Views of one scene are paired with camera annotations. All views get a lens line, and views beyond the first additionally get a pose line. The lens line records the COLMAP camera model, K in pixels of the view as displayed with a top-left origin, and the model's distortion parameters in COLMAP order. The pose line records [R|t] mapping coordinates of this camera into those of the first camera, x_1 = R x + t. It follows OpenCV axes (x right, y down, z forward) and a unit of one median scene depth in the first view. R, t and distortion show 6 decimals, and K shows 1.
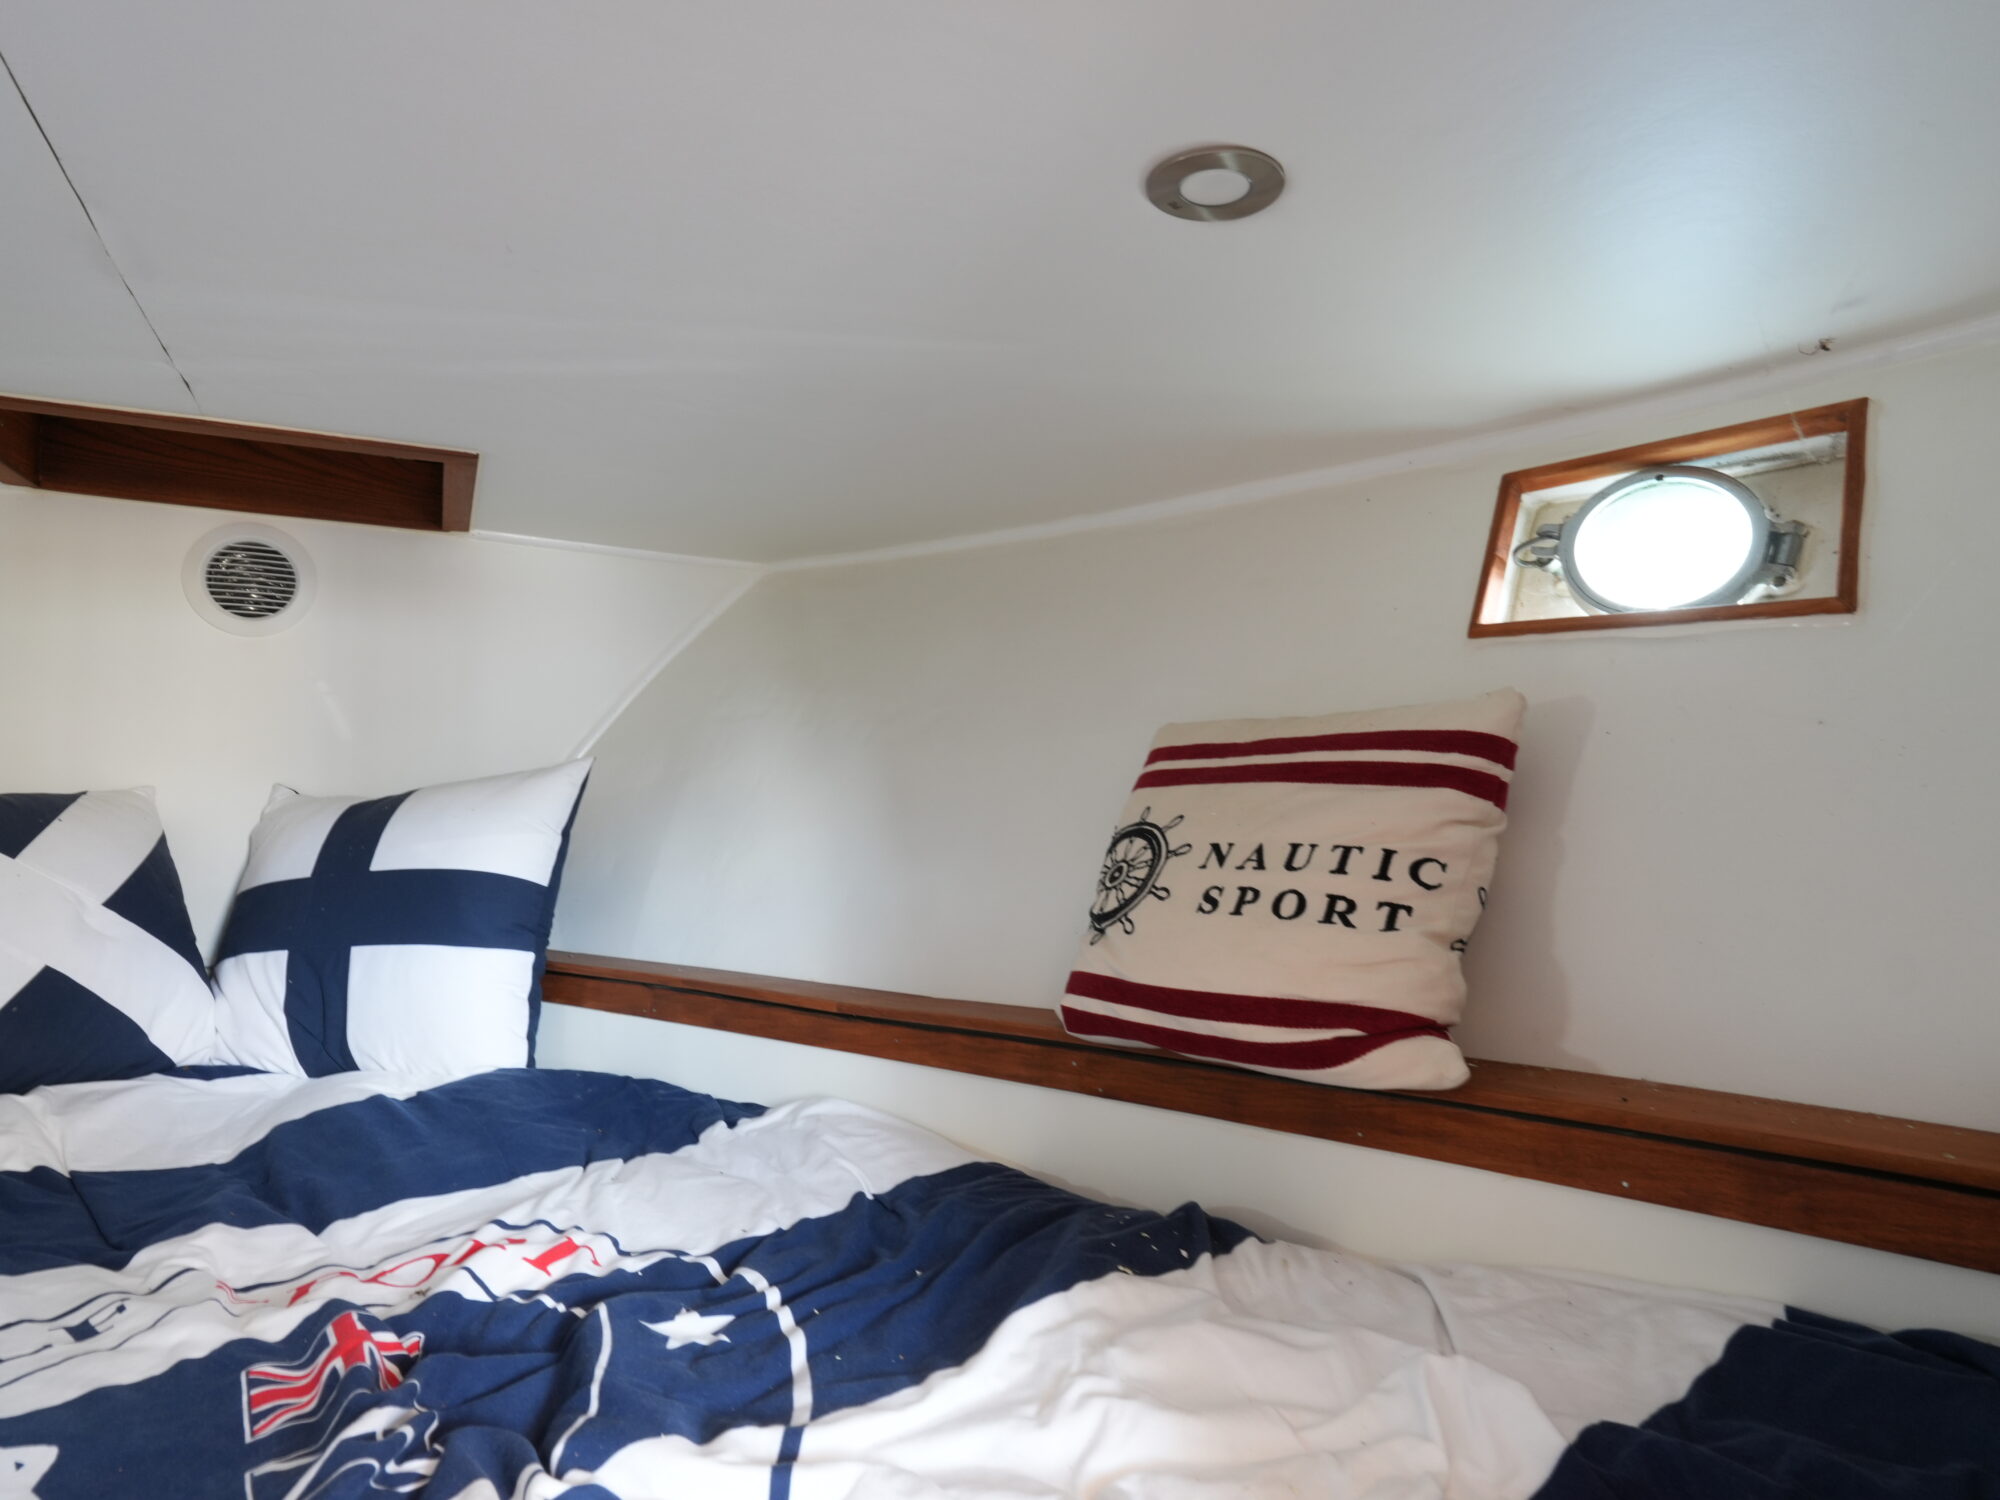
lens RADIAL K [[1140.0, 0, 984.8], [0, 1140.0, 750.6], [0, 0, 1]] dist [0.001047, -0.002353]
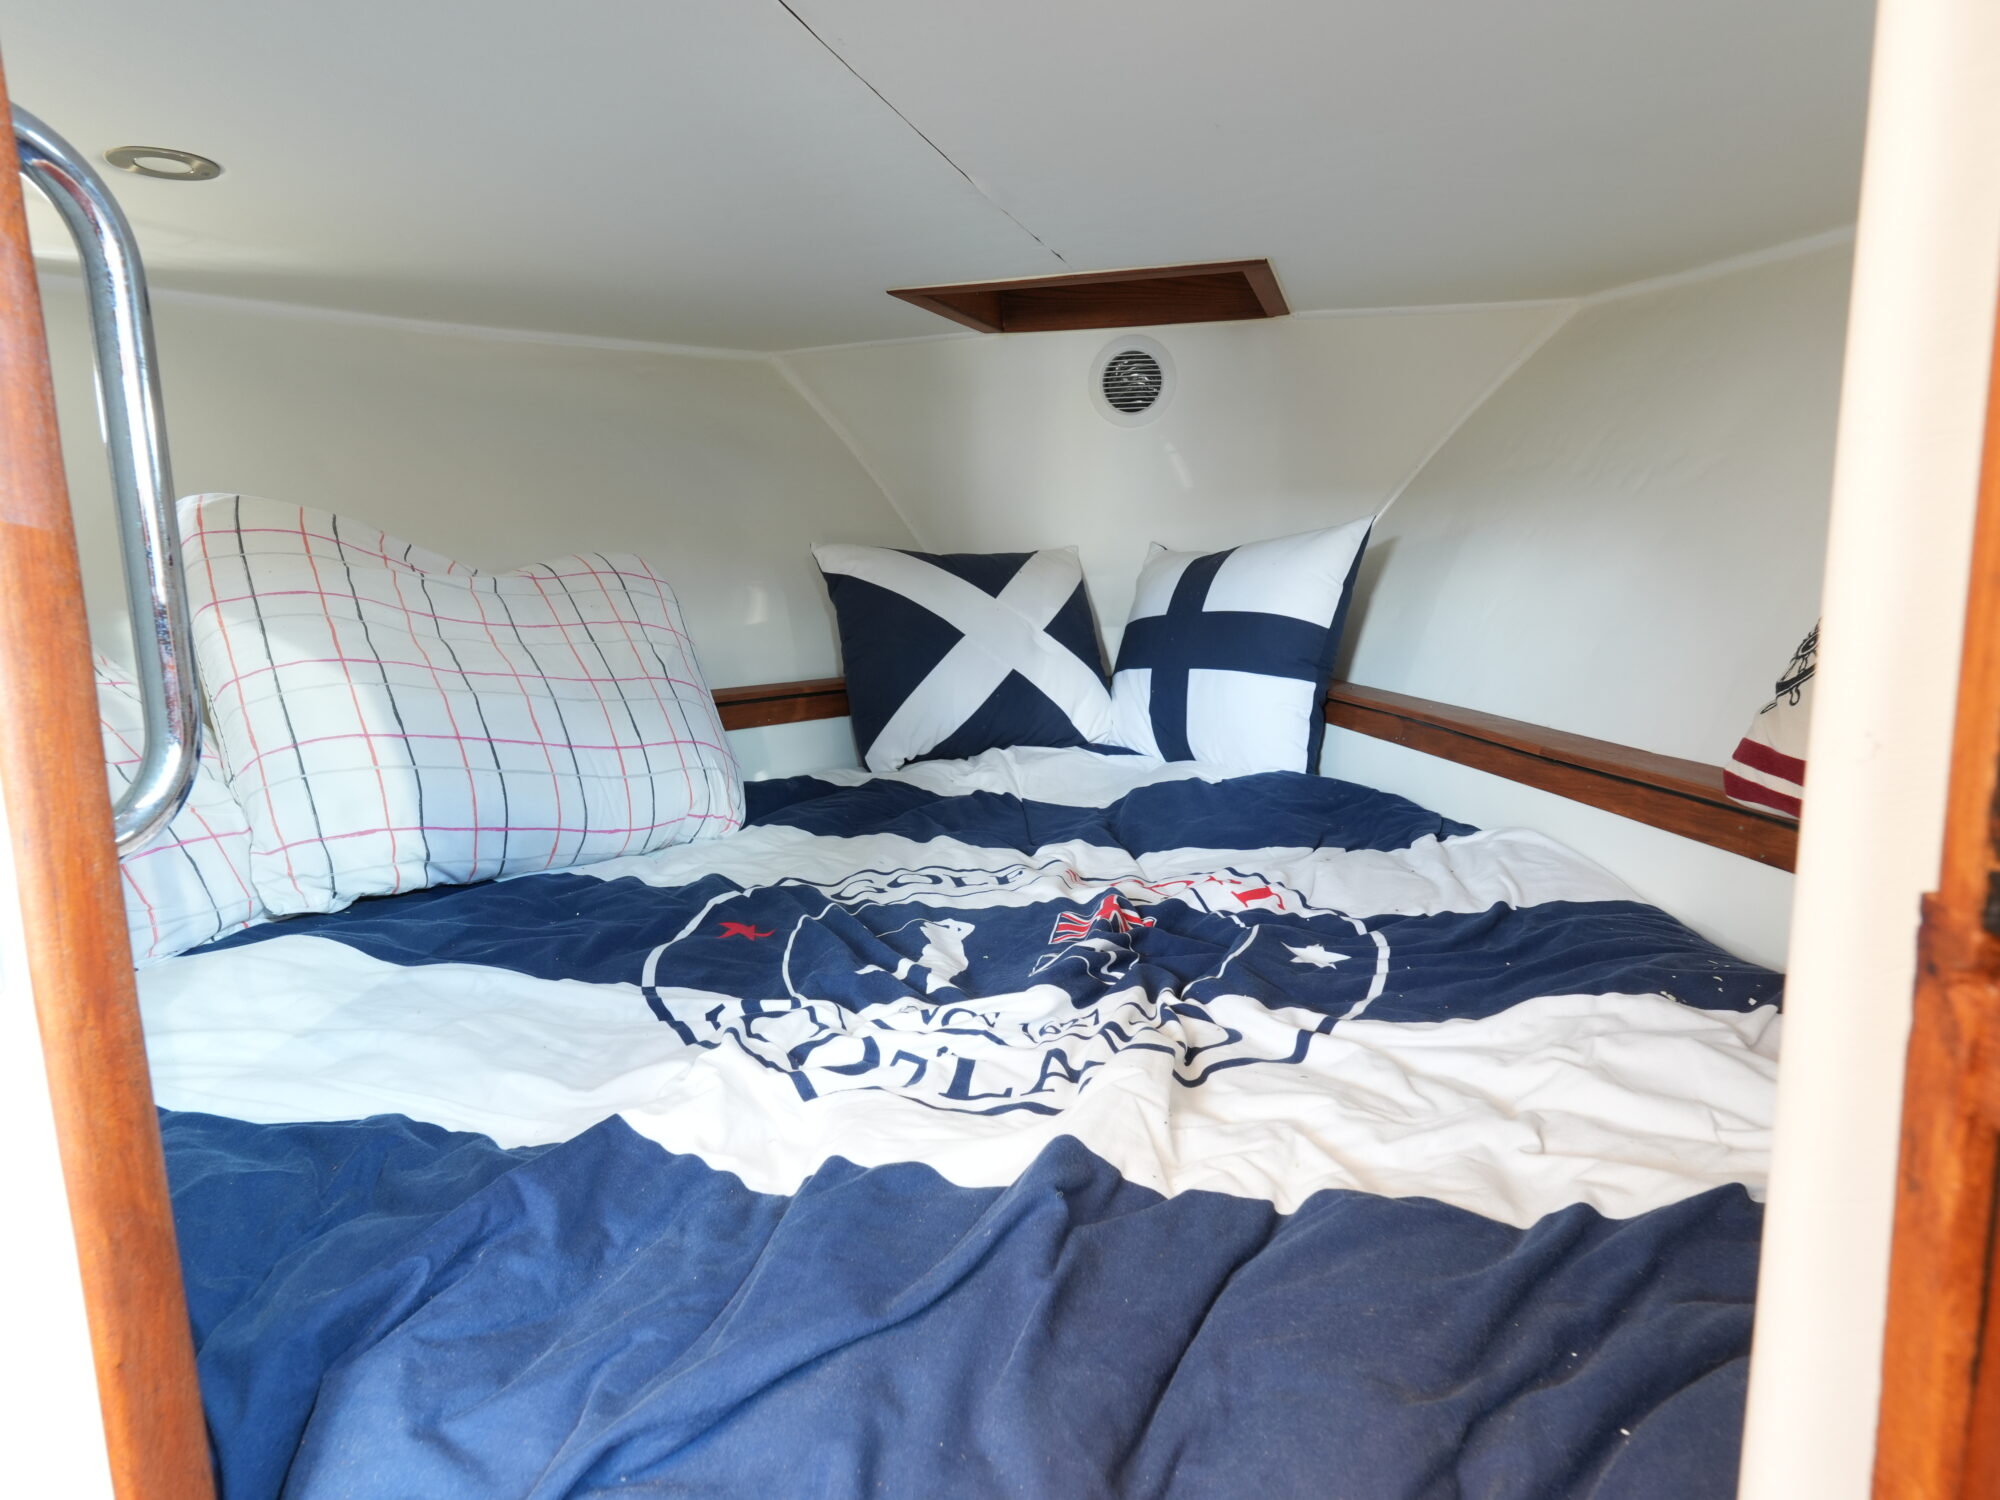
lens RADIAL K [[1140.0, 0, 1011.1], [0, 1140.0, 742.7], [0, 0, 1]] dist [0.001047, -0.002353]
pose [[0.735244, 0.104113, -0.669759, 0.224247], [0.049621, 0.977213, 0.206378, -0.032776], [0.675984, -0.184972, 0.713324, -0.119320]]
